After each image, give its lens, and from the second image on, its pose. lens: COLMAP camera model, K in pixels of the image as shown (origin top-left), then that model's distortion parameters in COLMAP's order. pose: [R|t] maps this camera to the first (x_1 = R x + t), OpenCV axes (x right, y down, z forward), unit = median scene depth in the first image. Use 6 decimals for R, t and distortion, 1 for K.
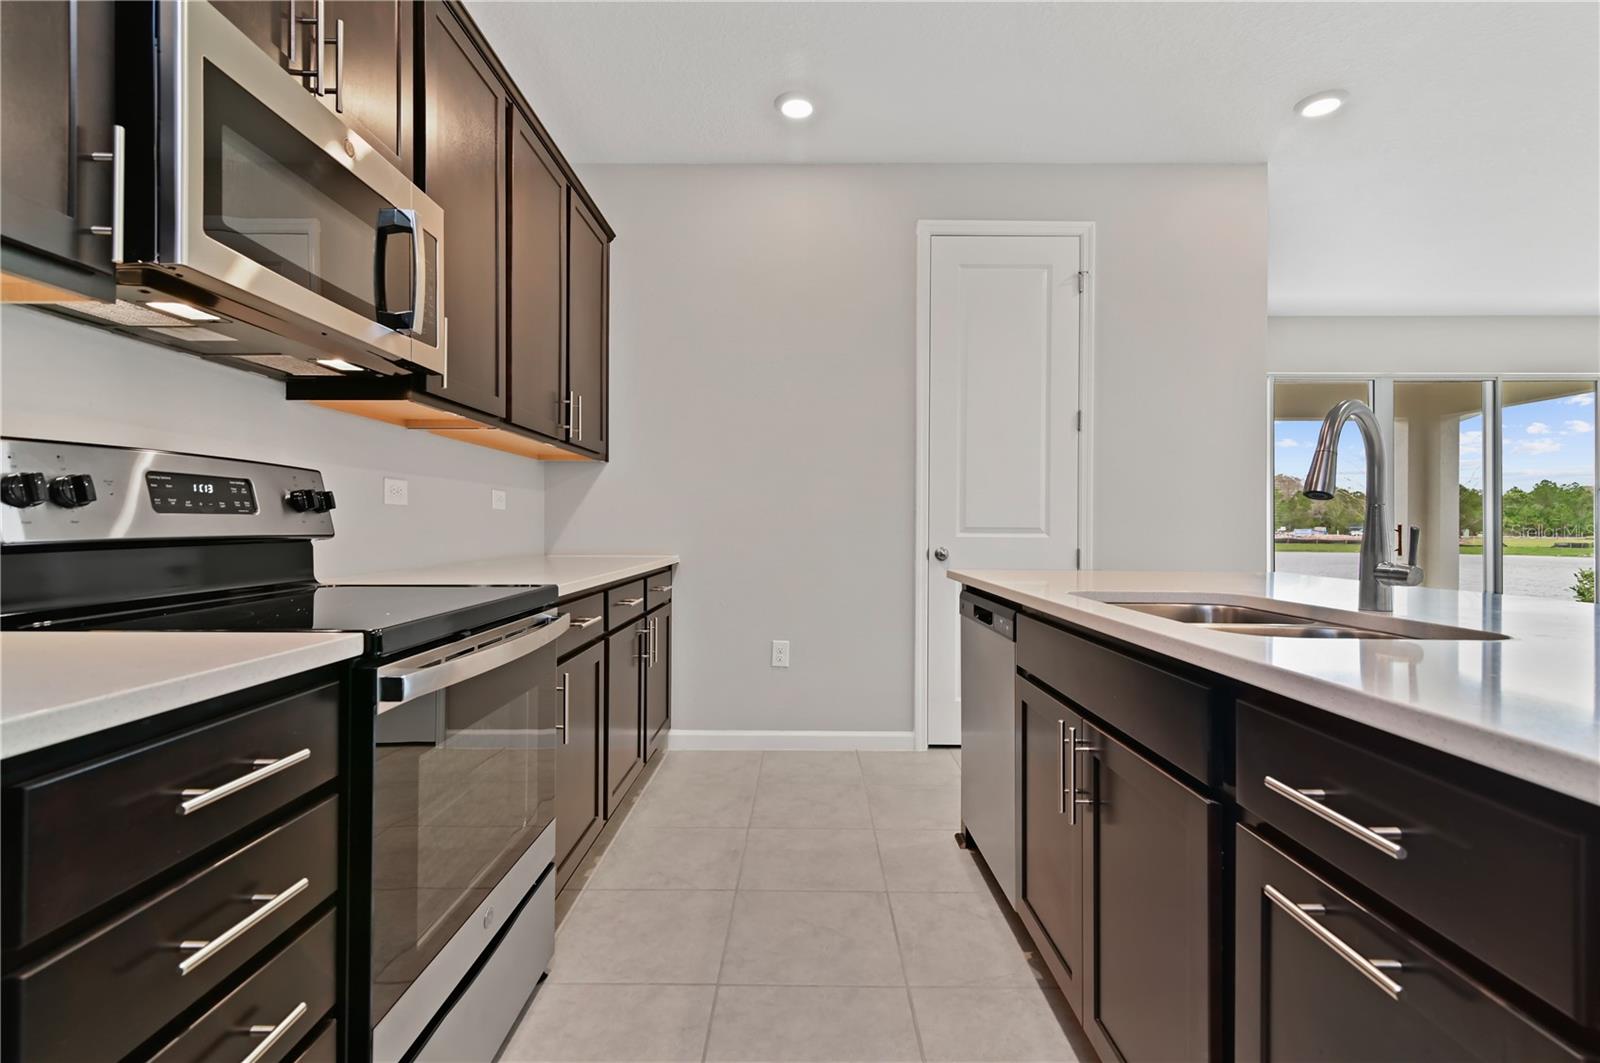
lens RADIAL K [[739.5, 0, 802.7], [0, 739.5, 527.6], [0, 0, 1]] dist [0.011471, -0.001686]
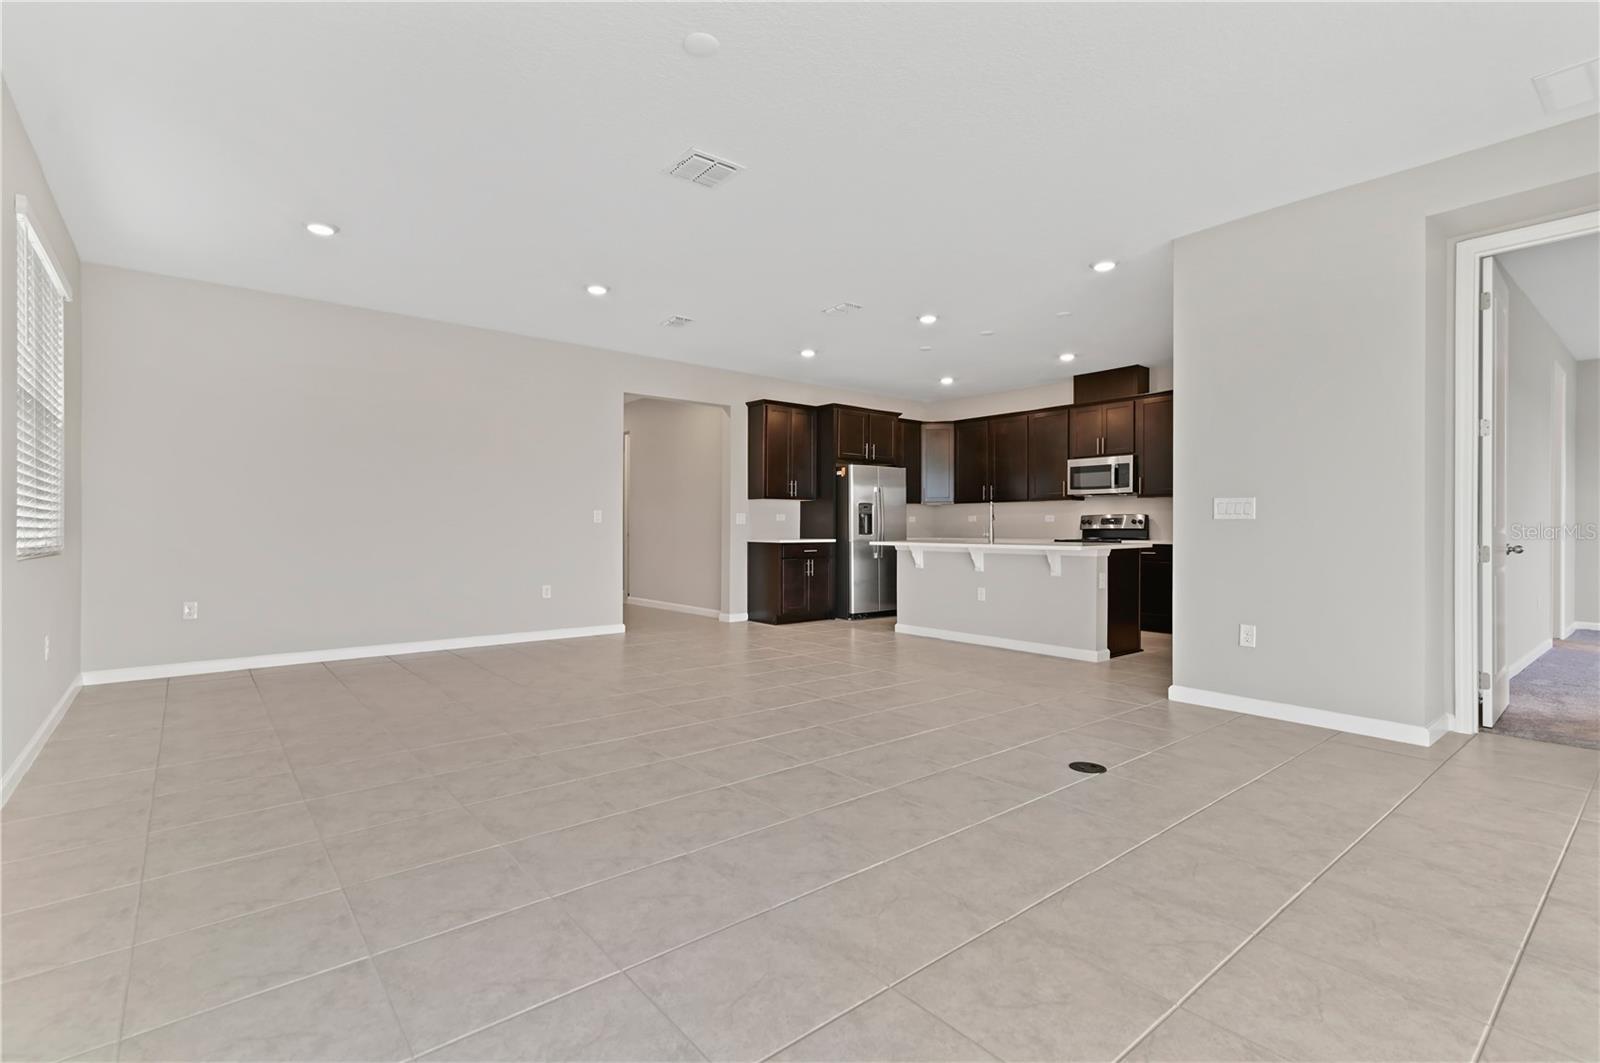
lens RADIAL K [[739.5, 0, 802.0], [0, 739.5, 523.1], [0, 0, 1]] dist [0.011471, -0.001686]
pose [[-0.769619, -0.009975, -0.638425, 1.925012], [-0.007776, 0.999950, -0.006250, 0.010201], [0.638456, 0.000154, -0.769659, 1.577323]]
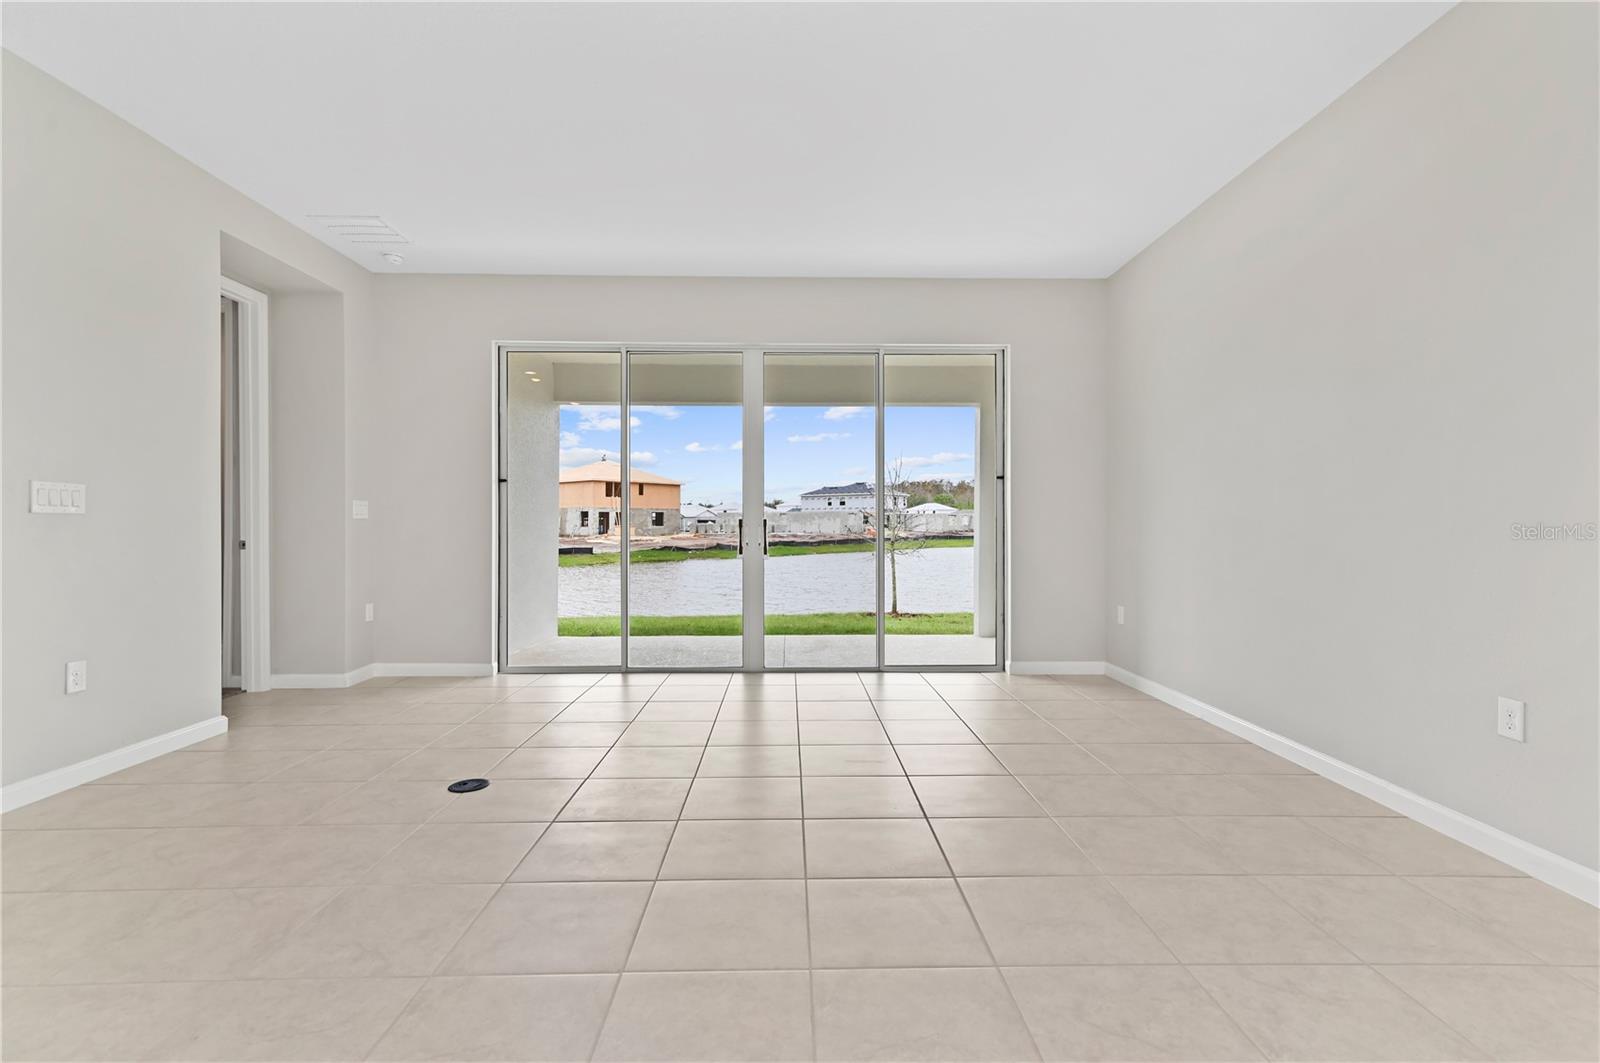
lens RADIAL K [[739.5, 0, 804.2], [0, 739.5, 521.6], [0, 0, 1]] dist [0.011471, -0.001686]
pose [[0.999791, -0.003684, 0.020116, 1.434115], [0.003834, 0.999965, -0.007432, 0.009673], [-0.020088, 0.007508, 0.999770, 0.246239]]
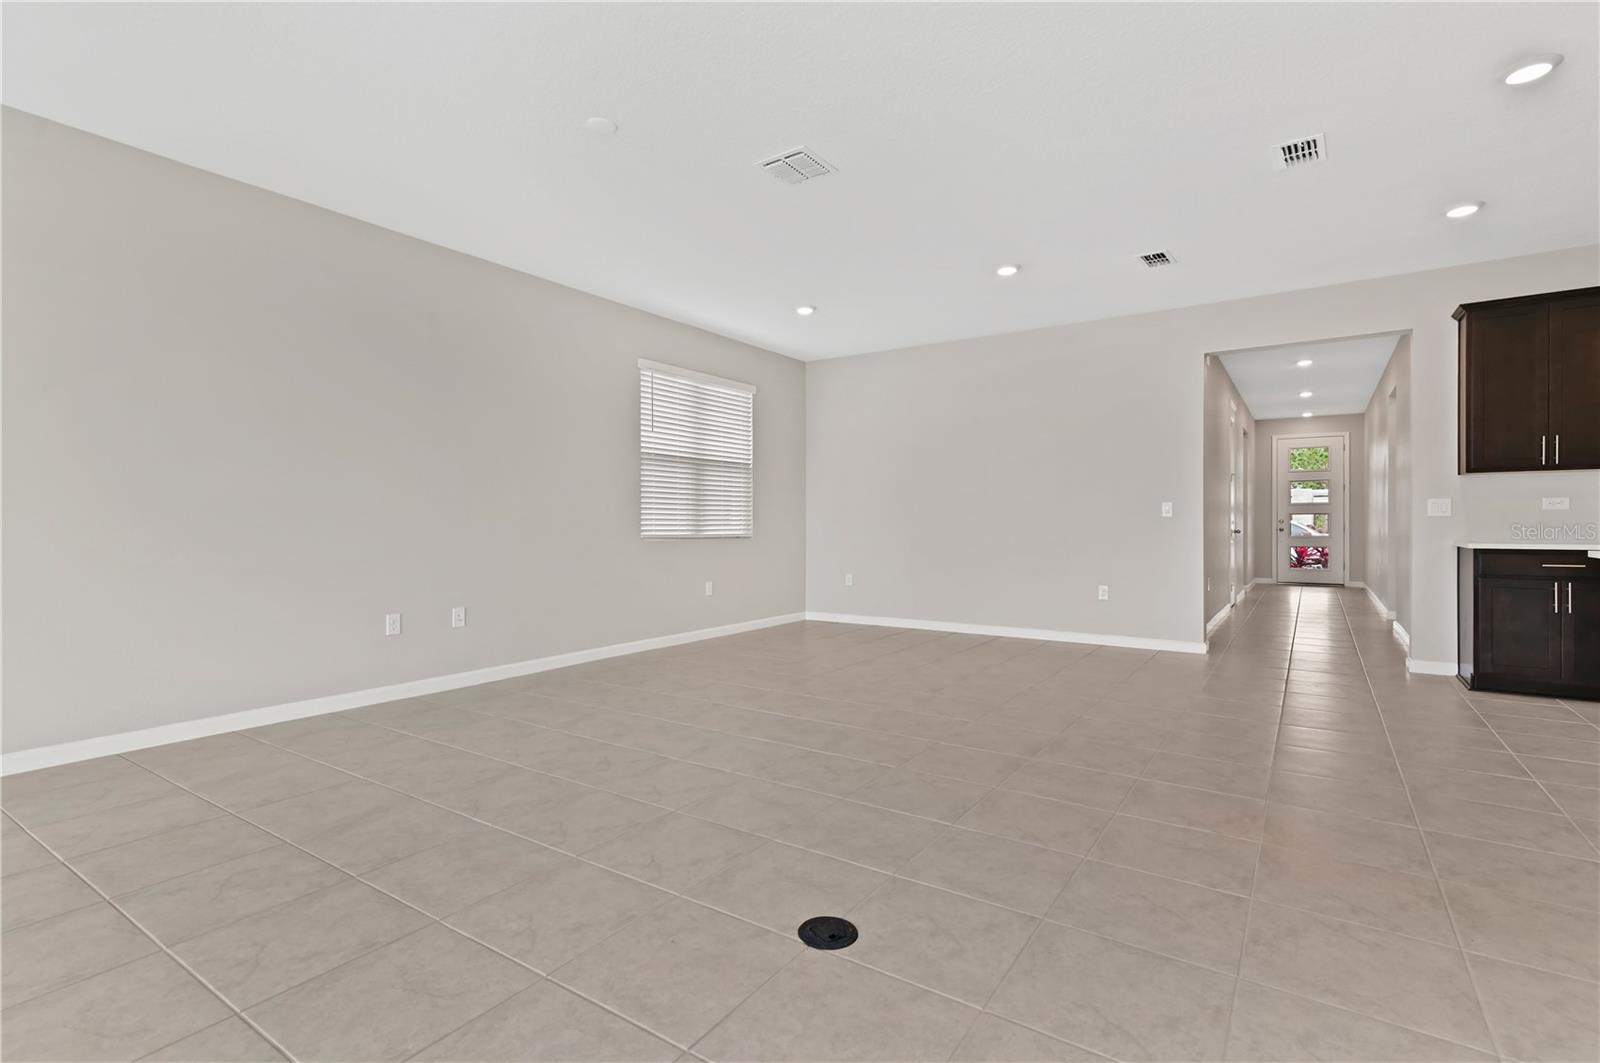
lens RADIAL K [[739.5, 0, 798.6], [0, 739.5, 528.0], [0, 0, 1]] dist [0.011471, -0.001686]
pose [[-0.829875, -0.005230, 0.557924, 0.806170], [0.001879, 0.999924, 0.012168, 0.003245], [-0.557946, 0.011146, -0.829803, 1.554927]]
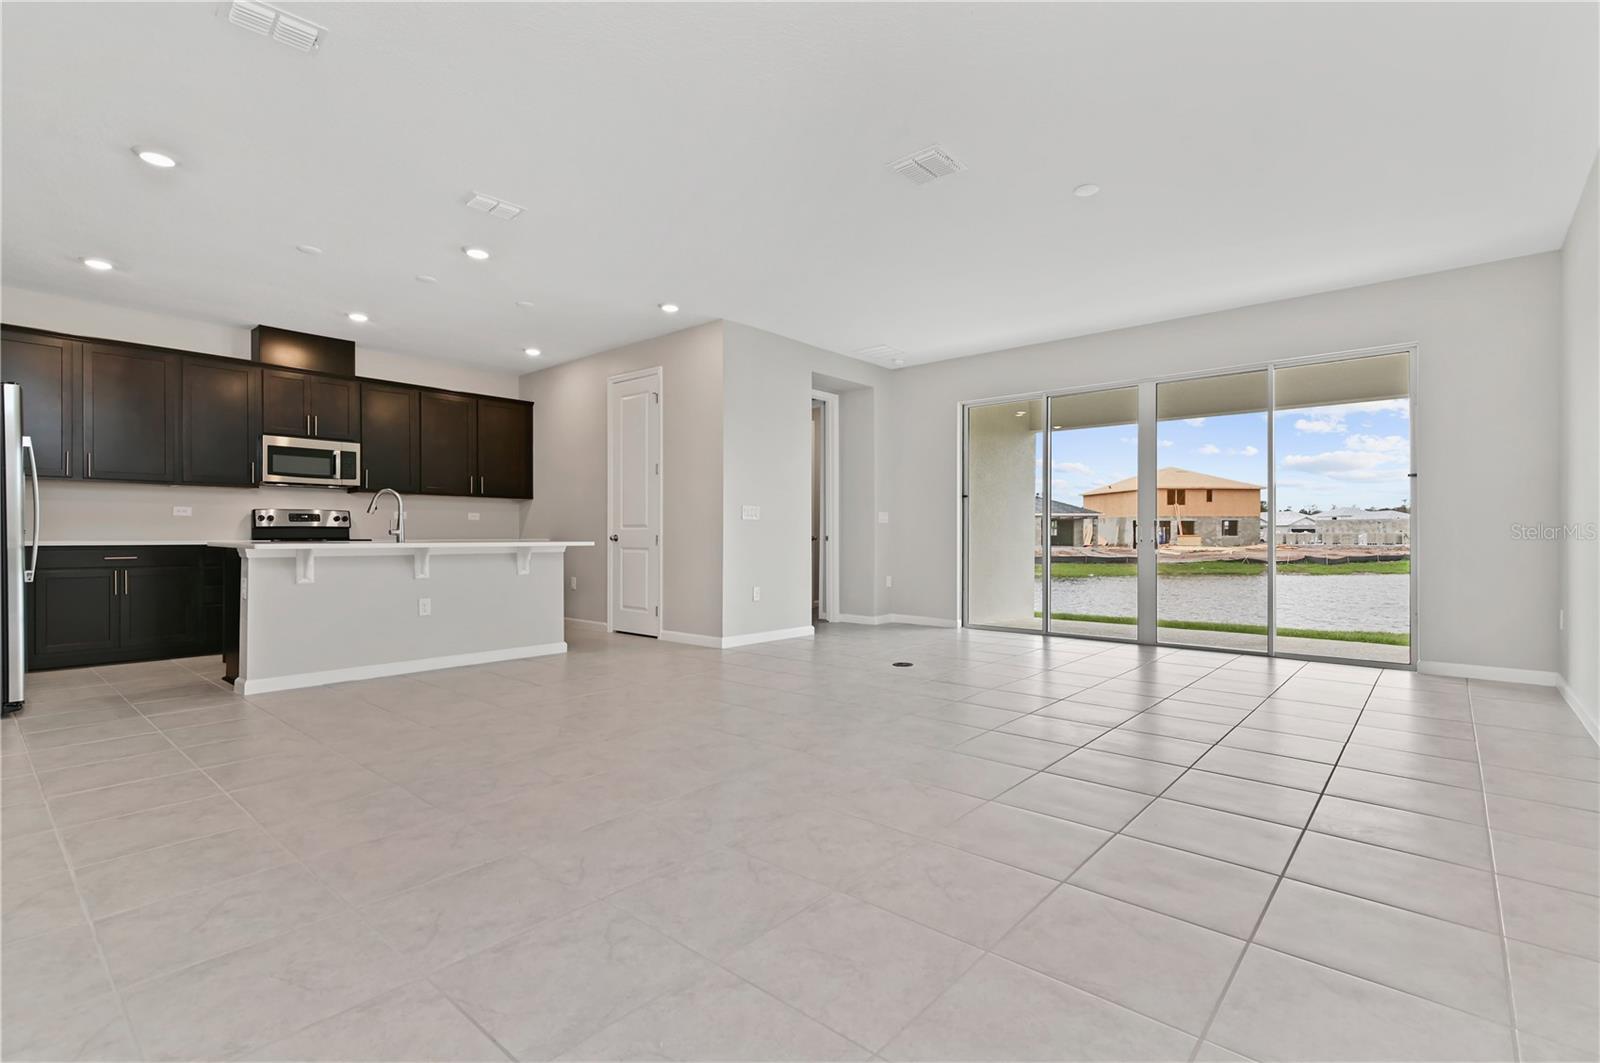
lens RADIAL K [[739.5, 0, 804.6], [0, 739.5, 535.4], [0, 0, 1]] dist [0.011471, -0.001686]
pose [[0.755011, -0.003612, -0.655702, 1.930829], [0.000656, 0.999988, -0.004753, 0.038834], [0.655711, 0.003159, 0.755005, -0.205778]]
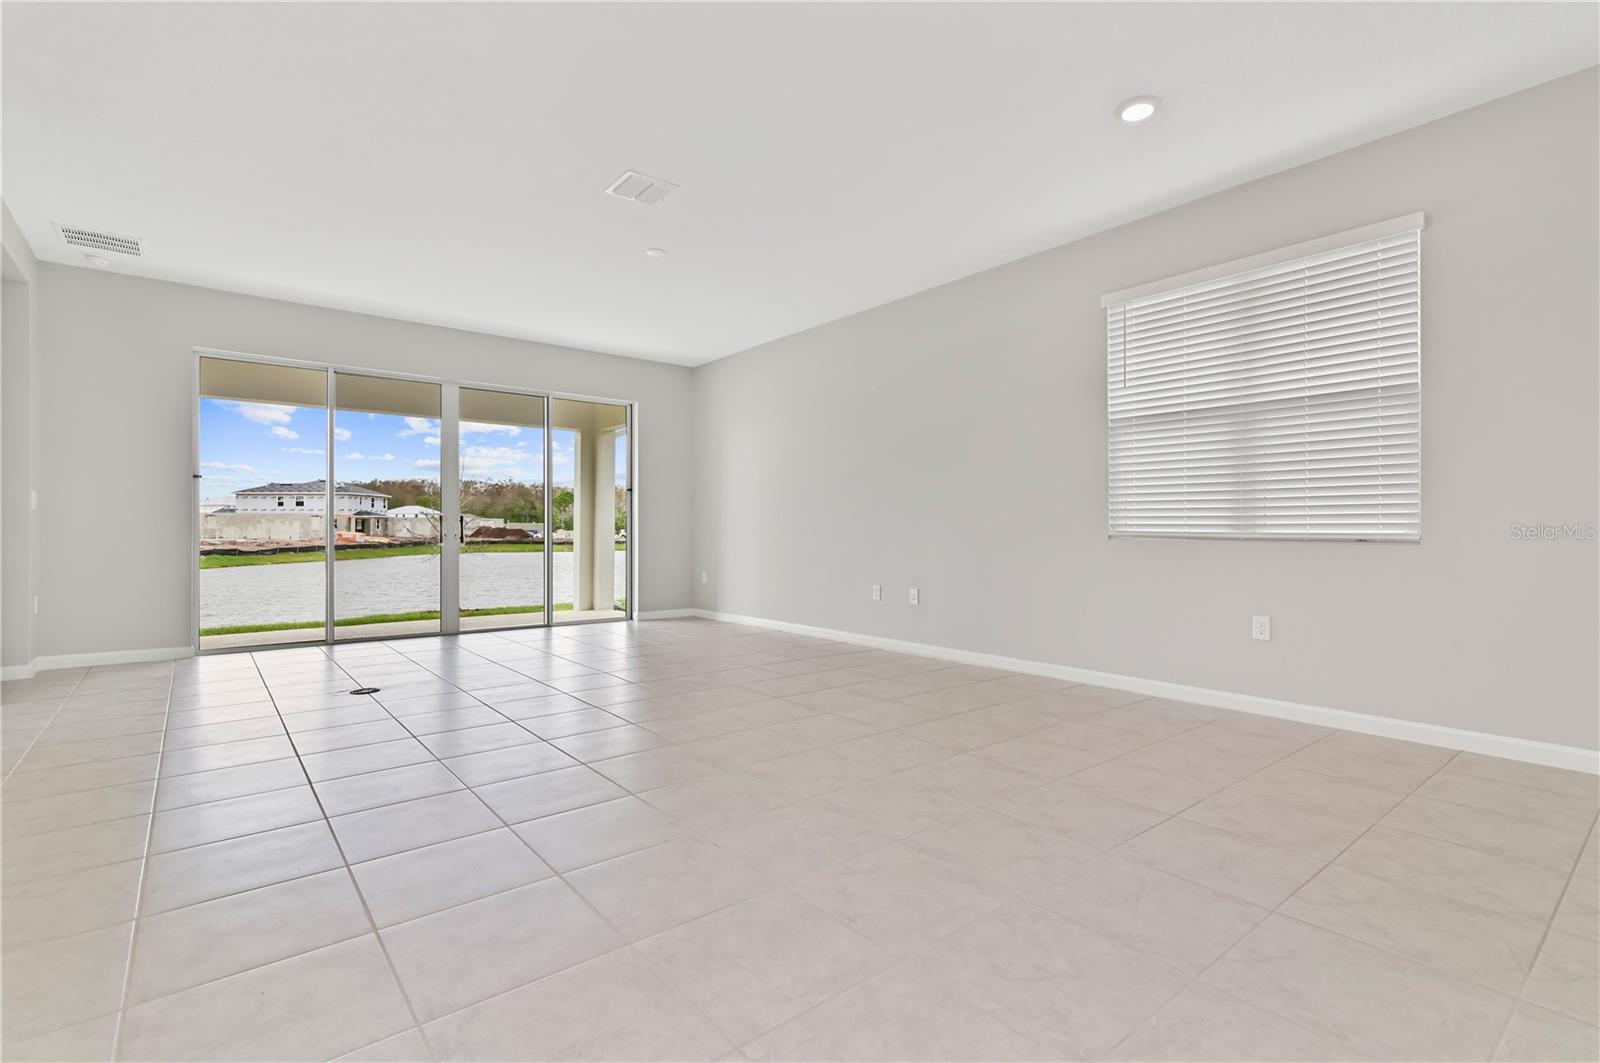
lens RADIAL K [[739.5, 0, 806.5], [0, 739.5, 536.1], [0, 0, 1]] dist [0.011471, -0.001686]
pose [[0.772998, -0.008195, 0.634356, 0.852012], [0.004378, 0.999962, 0.007583, 0.036223], [-0.634393, -0.003085, 0.773004, -0.335259]]
